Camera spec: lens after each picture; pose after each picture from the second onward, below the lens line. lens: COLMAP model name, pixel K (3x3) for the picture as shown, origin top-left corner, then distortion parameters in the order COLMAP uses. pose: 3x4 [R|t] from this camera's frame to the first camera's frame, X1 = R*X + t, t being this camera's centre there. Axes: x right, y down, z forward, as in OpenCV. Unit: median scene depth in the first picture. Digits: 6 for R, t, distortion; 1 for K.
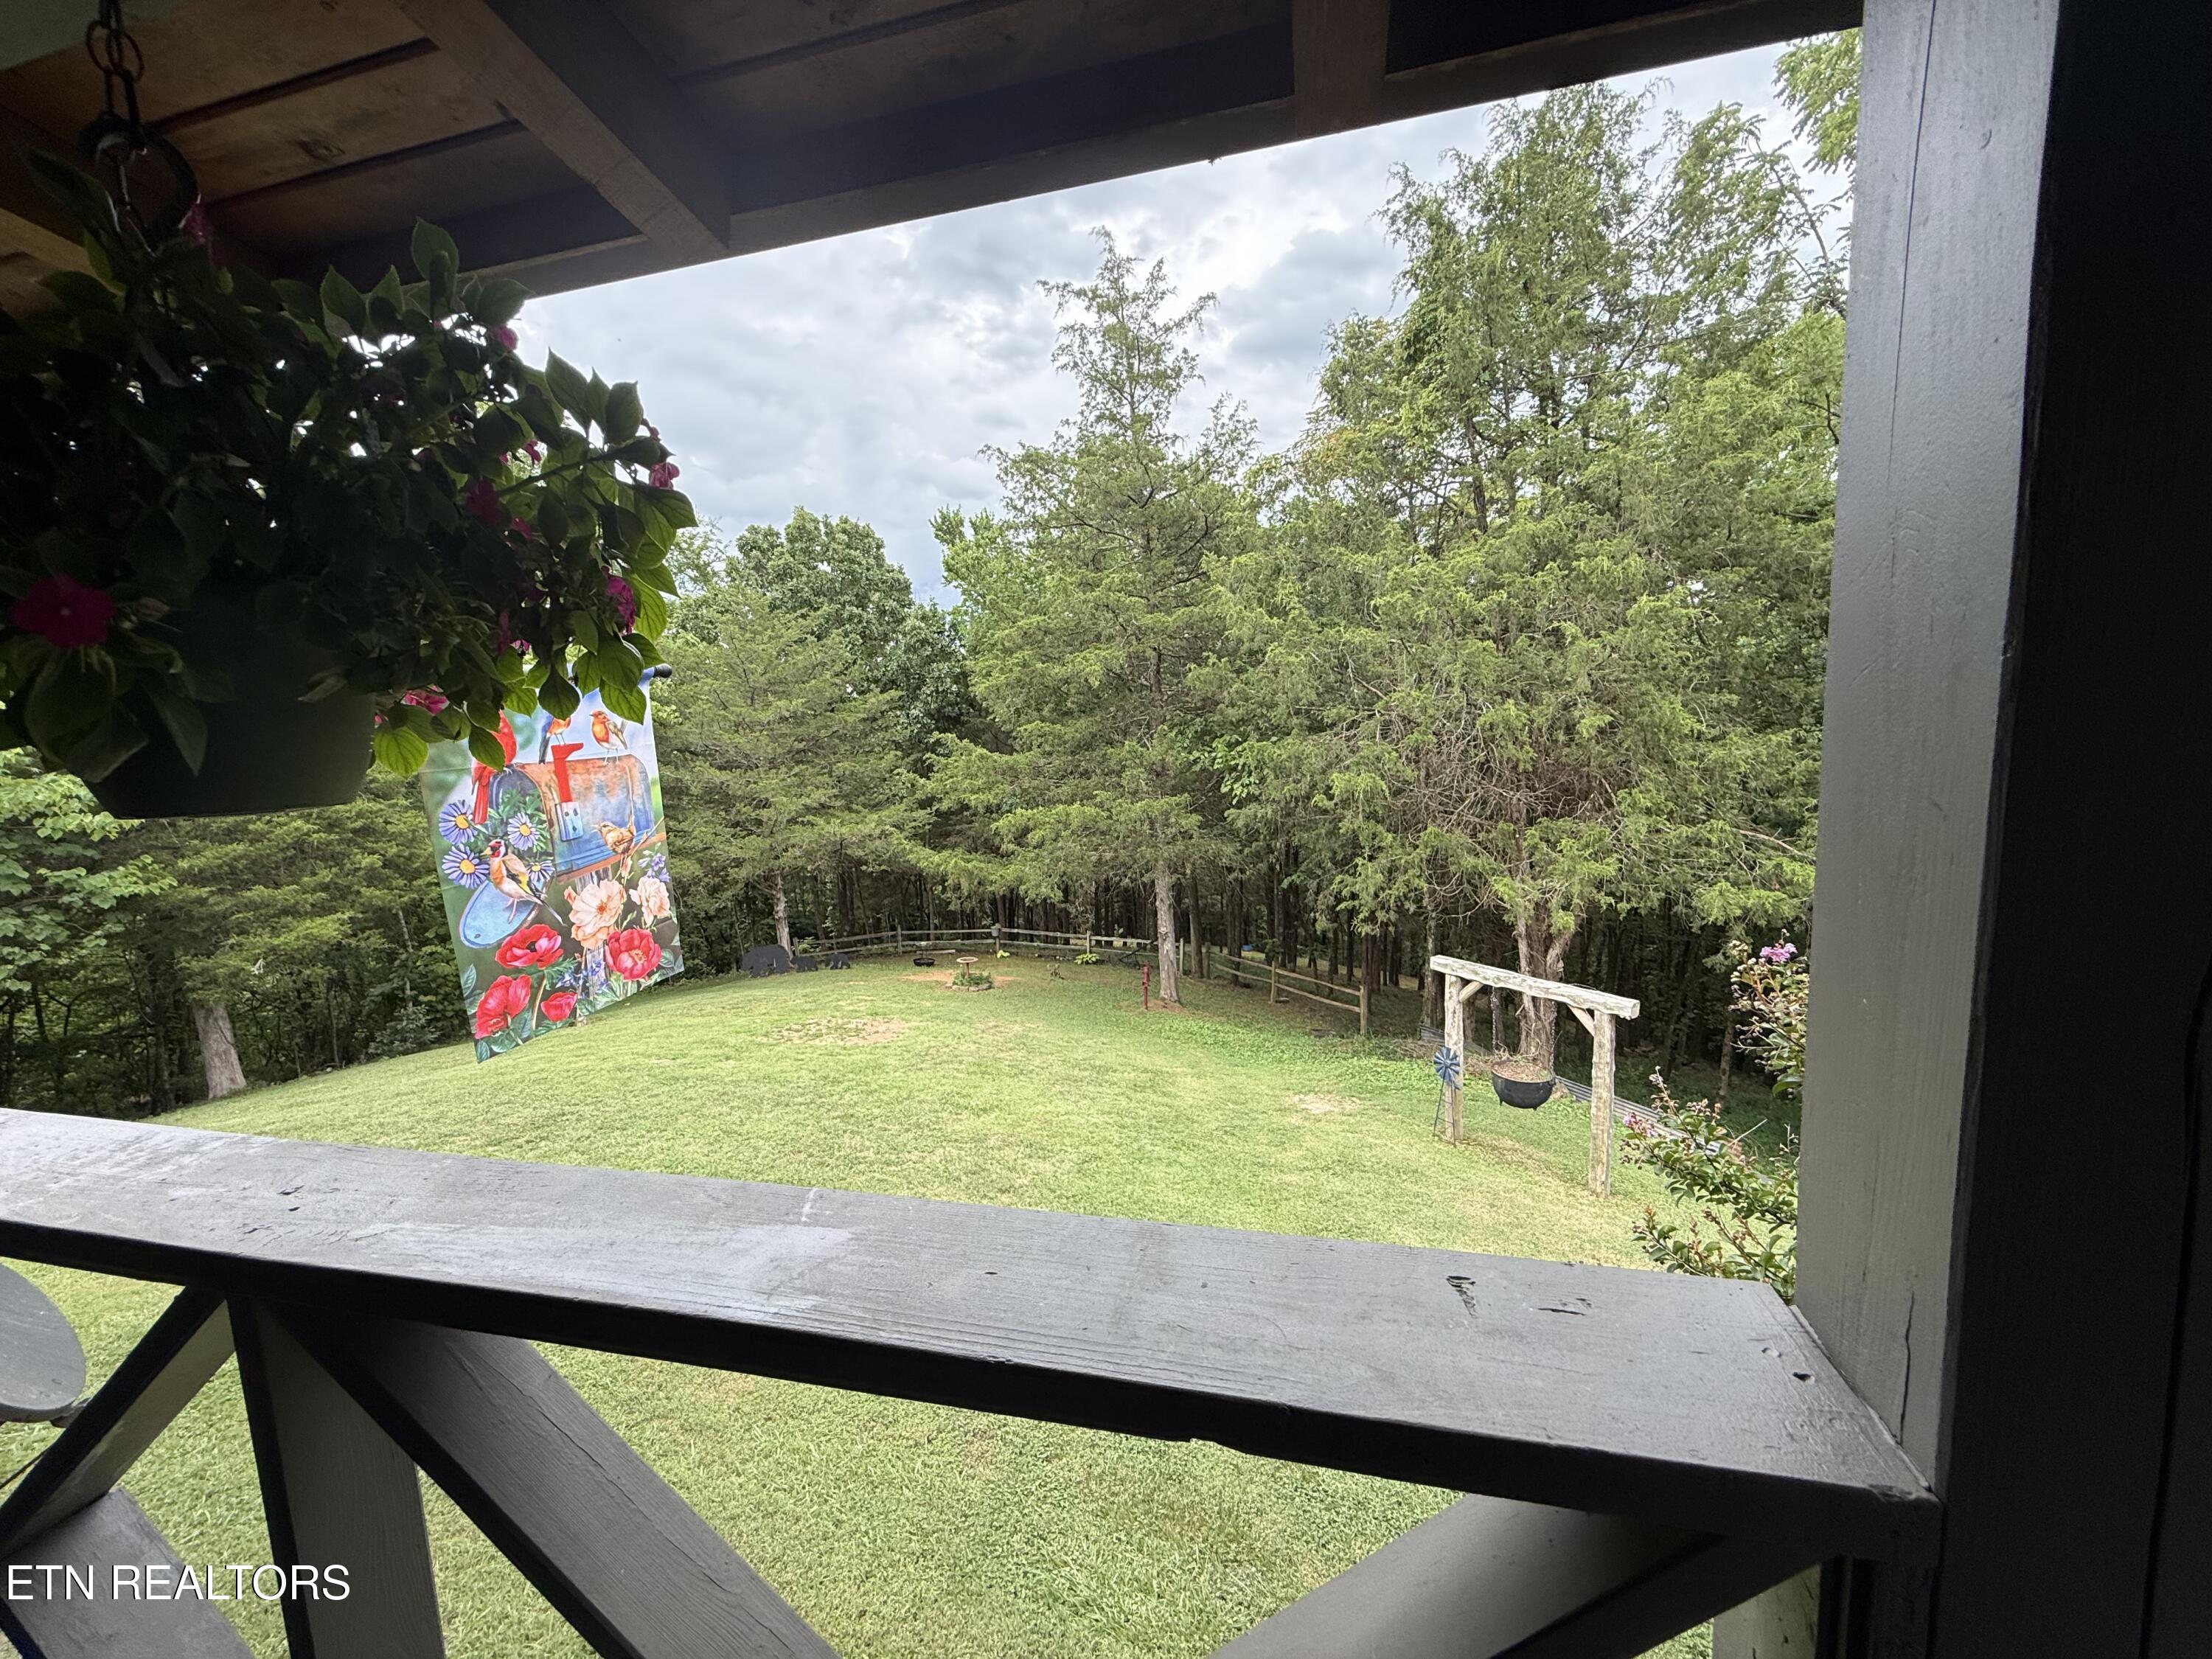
lens RADIAL K [[888.4, 0, 1112.0], [0, 888.4, 842.6], [0, 0, 1]] dist [0.008665, -0.000553]
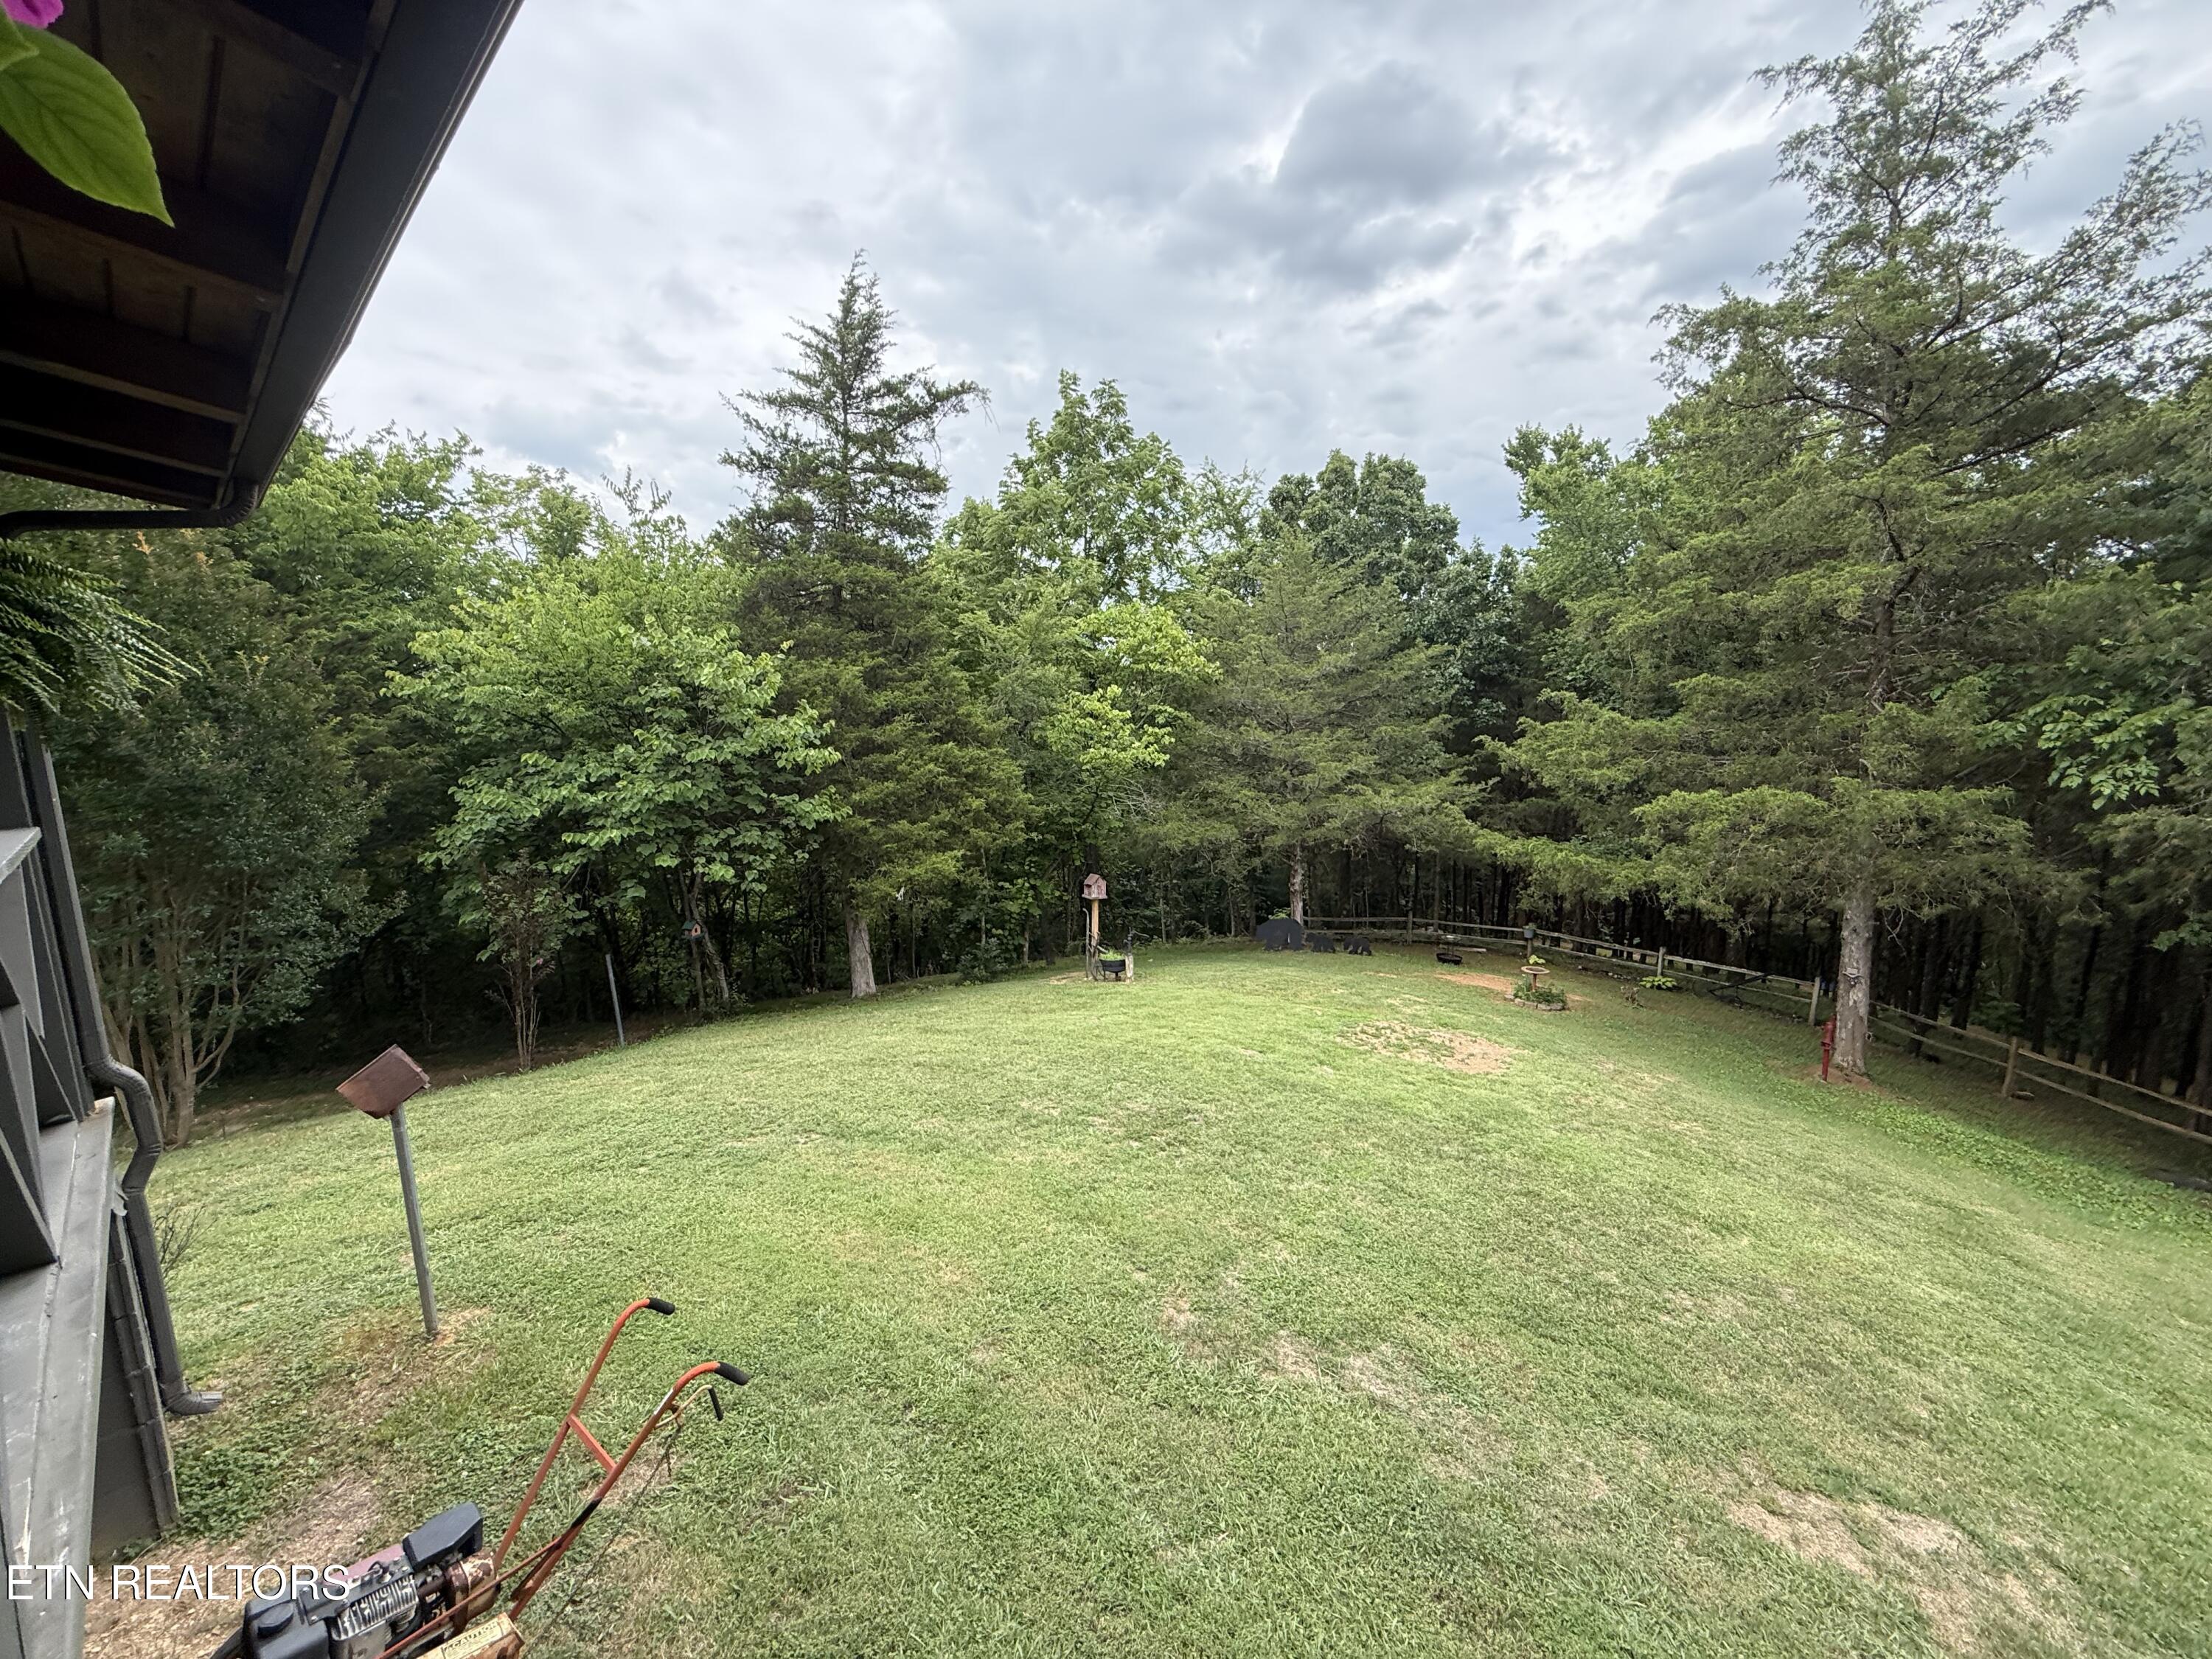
lens RADIAL K [[888.4, 0, 1099.9], [0, 888.4, 829.5], [0, 0, 1]] dist [0.008665, -0.000553]
pose [[0.883215, 0.079238, -0.462225, -0.150873], [-0.070562, 0.996855, 0.036060, 0.001603], [0.463629, 0.000767, 0.886029, 0.088926]]
